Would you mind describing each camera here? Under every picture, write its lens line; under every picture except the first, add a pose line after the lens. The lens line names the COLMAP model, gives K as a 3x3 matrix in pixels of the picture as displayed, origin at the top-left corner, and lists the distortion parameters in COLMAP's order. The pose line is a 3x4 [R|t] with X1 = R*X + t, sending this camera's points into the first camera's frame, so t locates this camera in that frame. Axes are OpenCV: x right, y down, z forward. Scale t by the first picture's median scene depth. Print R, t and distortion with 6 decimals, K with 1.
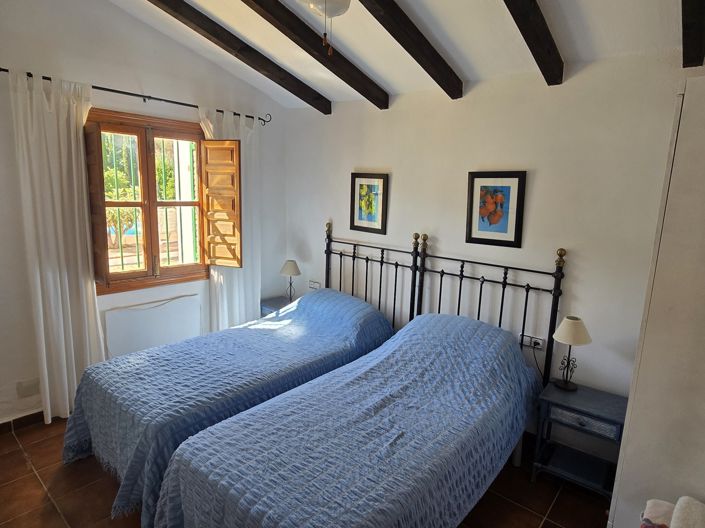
lens RADIAL K [[396.0, 0, 347.6], [0, 396.0, 263.1], [0, 0, 1]] dist [-0.004433, -0.004234]
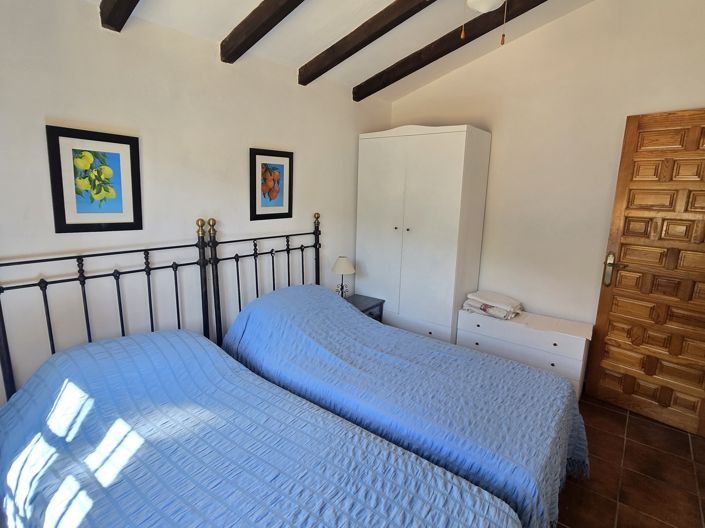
lens RADIAL K [[396.0, 0, 348.8], [0, 396.0, 265.2], [0, 0, 1]] dist [-0.004433, -0.004234]
pose [[-0.056769, -0.229451, 0.971663, -0.726837], [0.145216, 0.960985, 0.235414, -0.147883], [-0.987770, 0.154466, -0.021234, 0.829050]]
